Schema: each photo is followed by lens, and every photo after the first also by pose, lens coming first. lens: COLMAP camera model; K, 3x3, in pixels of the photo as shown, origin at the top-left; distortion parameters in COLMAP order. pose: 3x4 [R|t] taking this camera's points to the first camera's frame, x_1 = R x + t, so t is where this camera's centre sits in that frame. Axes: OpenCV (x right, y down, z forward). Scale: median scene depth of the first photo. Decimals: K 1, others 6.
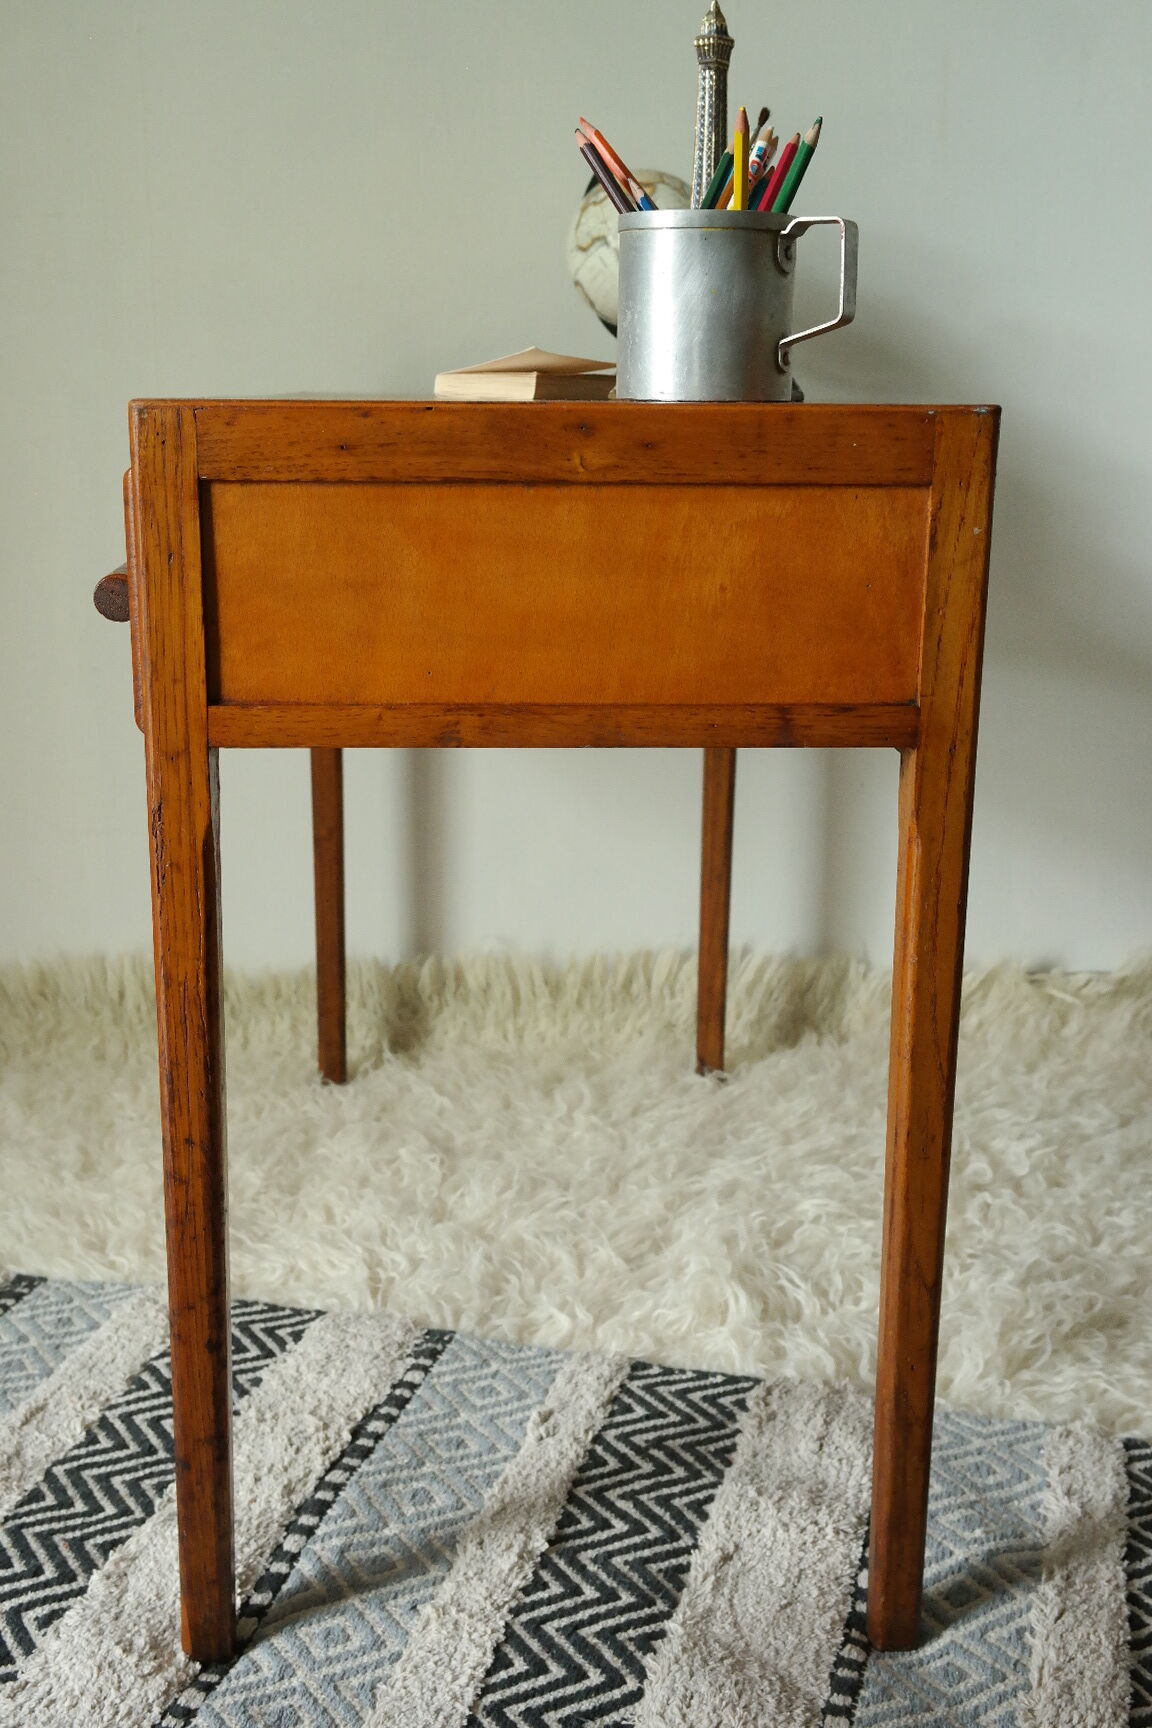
lens RADIAL K [[1964.8, 0, 607.7], [0, 1964.8, 866.5], [0, 0, 1]] dist [-0.097508, 0.152027]
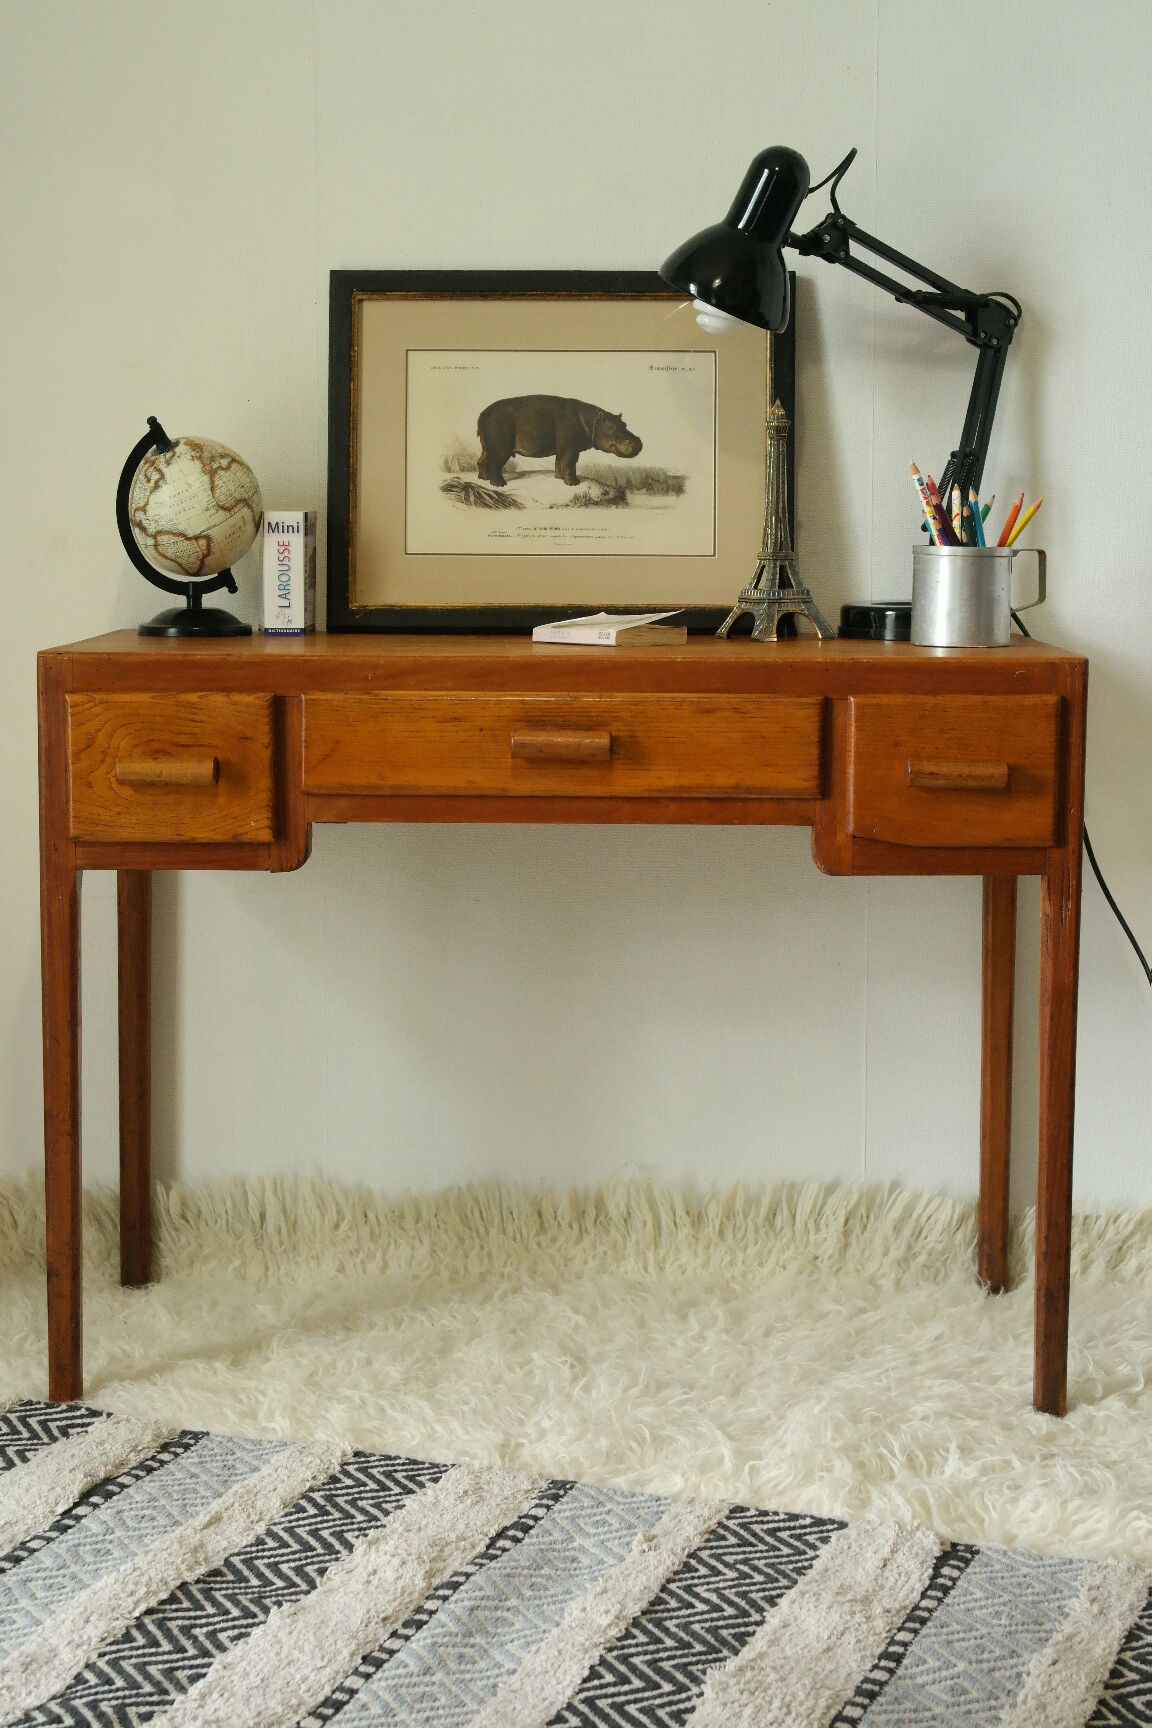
lens RADIAL K [[2790.3, 0, 576.0], [0, 2790.3, 864.0], [0, 0, 1]] dist [-0.007010, 0.028581]
pose [[0.994637, 0.007877, -0.103131, 0.088935], [-0.019790, 0.993168, -0.115005, 0.075090], [0.101520, 0.116429, 0.987997, -0.655362]]
